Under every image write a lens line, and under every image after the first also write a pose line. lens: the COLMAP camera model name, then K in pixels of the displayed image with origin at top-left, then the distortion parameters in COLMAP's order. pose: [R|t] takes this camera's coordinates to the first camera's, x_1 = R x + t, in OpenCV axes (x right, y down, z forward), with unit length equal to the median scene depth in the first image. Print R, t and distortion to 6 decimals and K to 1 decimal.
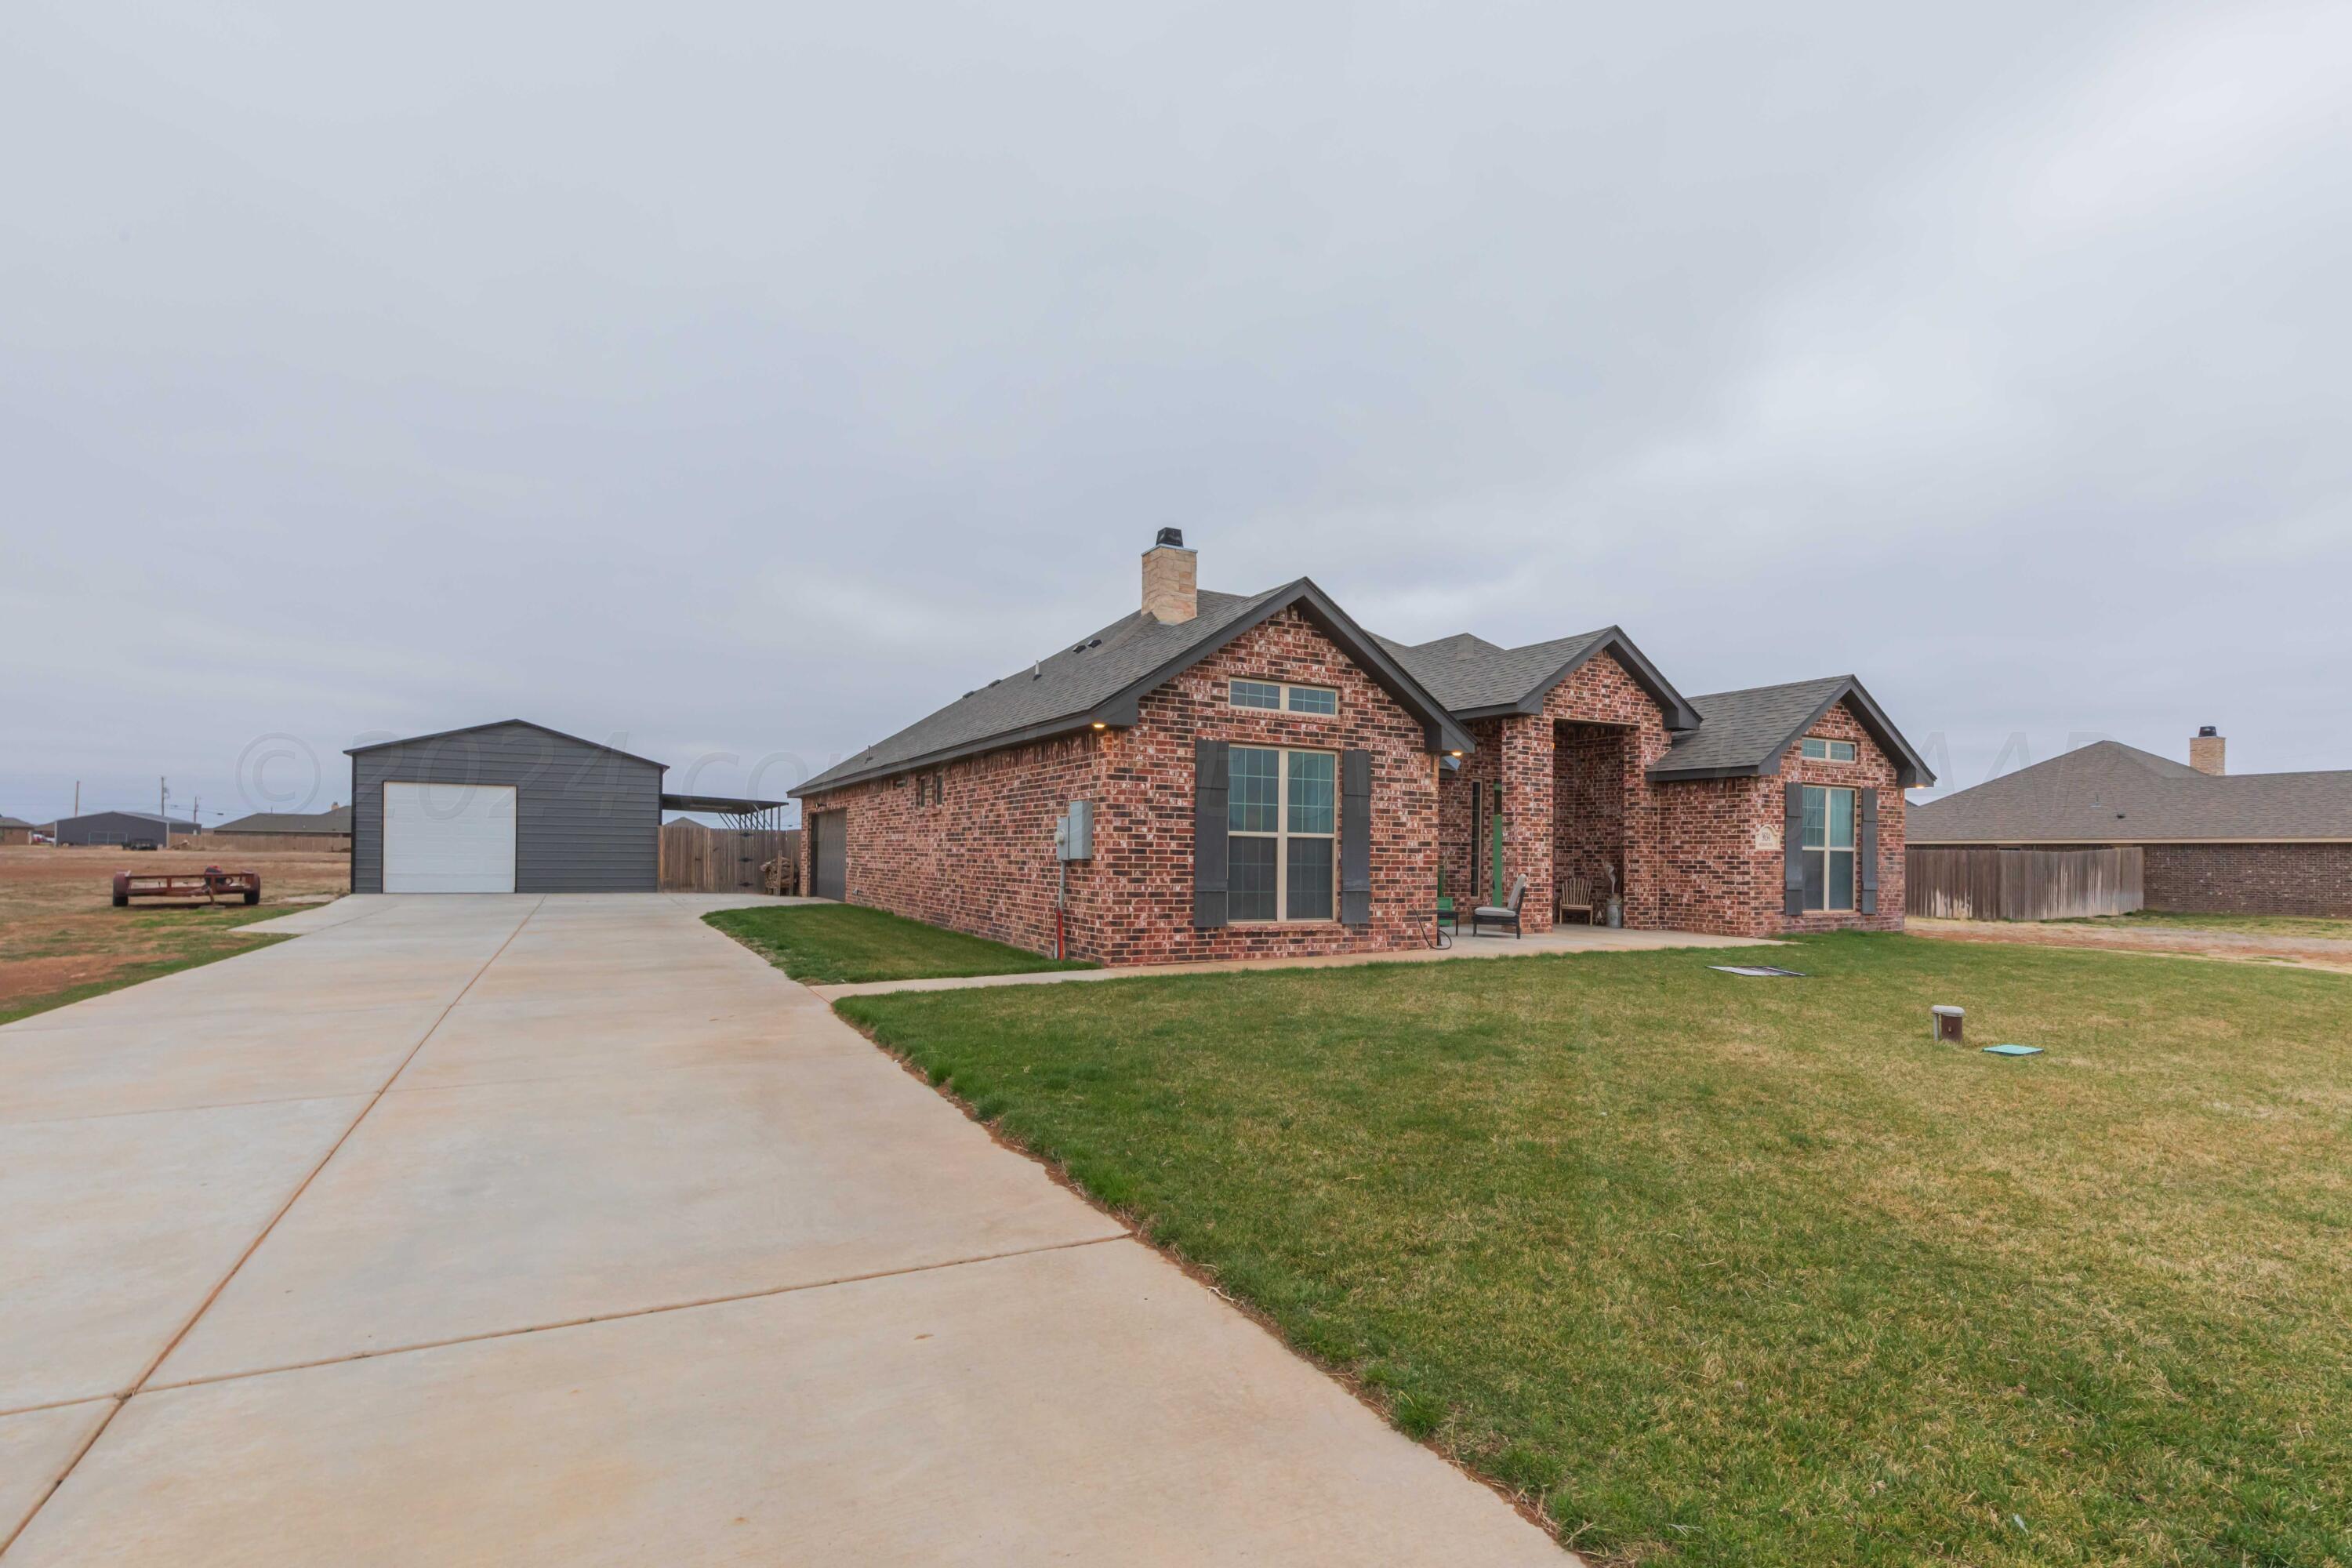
lens RADIAL K [[1079.0, 0, 1175.8], [0, 1079.0, 852.5], [0, 0, 1]] dist [0.002013, 0.000305]
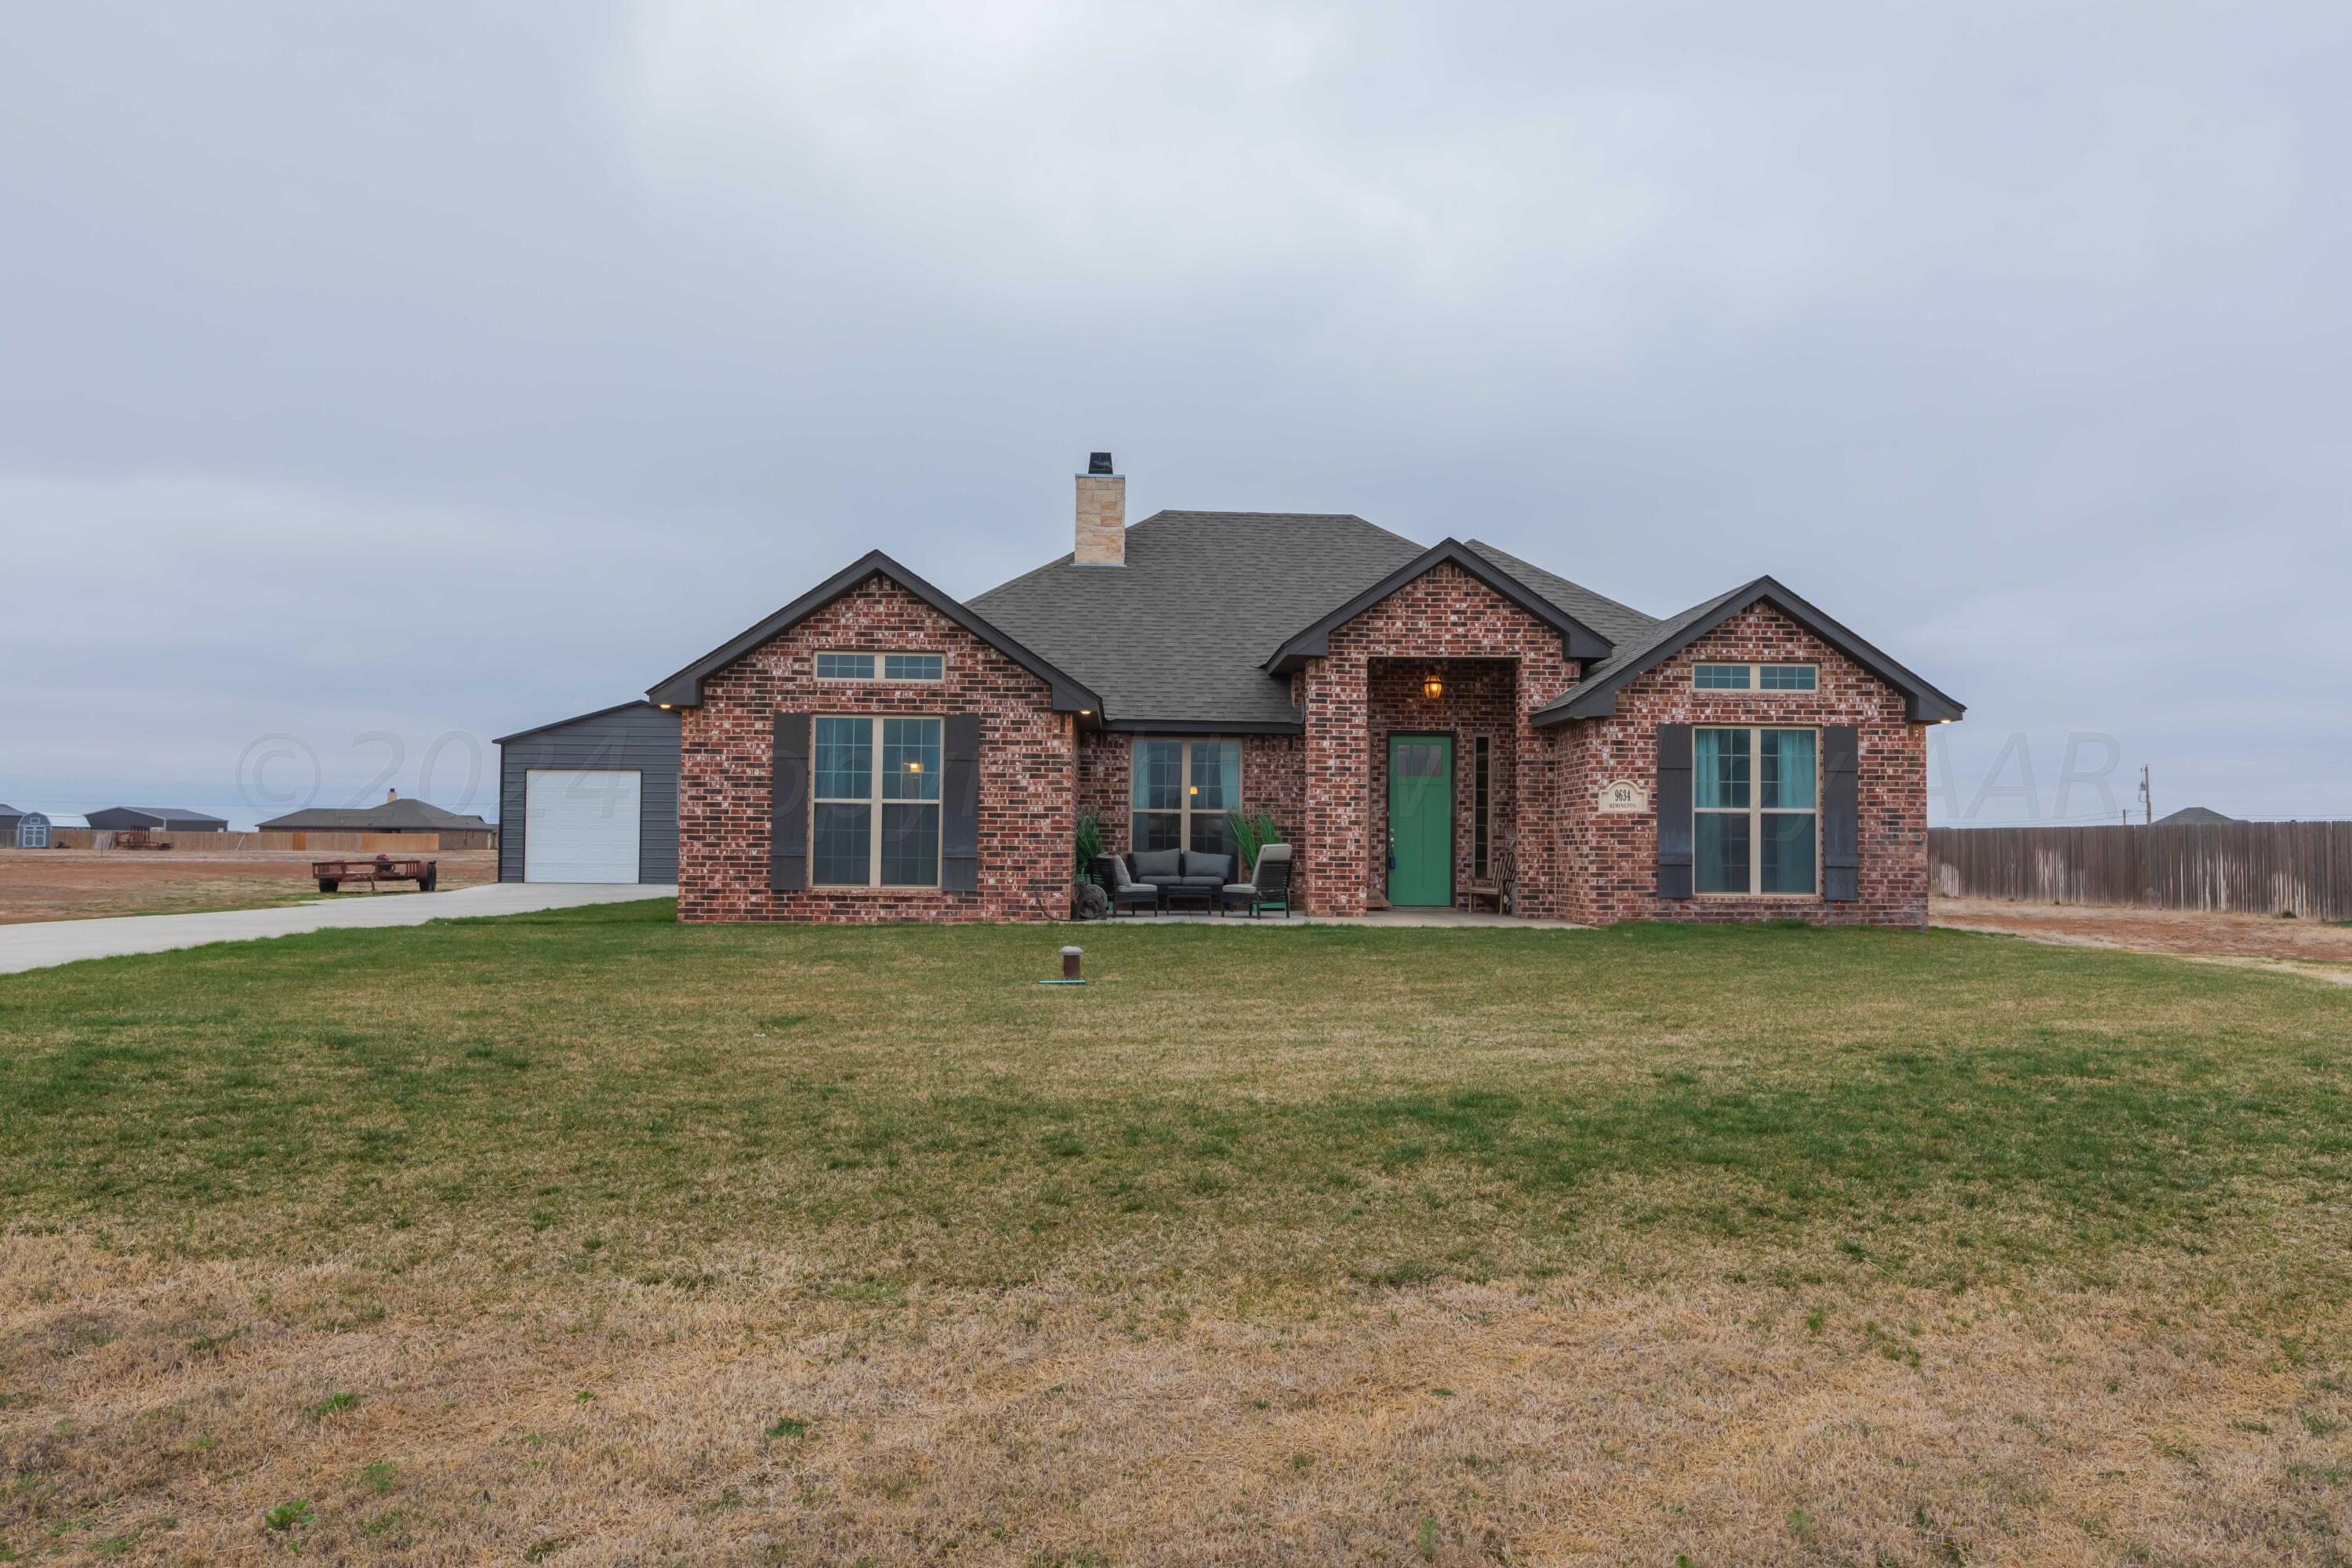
lens RADIAL K [[1740.7, 0, 1176.0], [0, 1740.7, 784.0], [0, 0, 1]] dist [-0.004614, -0.000442]
pose [[0.894248, -0.022769, -0.446993, 1.023542], [0.004084, 0.999079, -0.042721, 0.036323], [0.447554, 0.036378, 0.893517, -0.317386]]
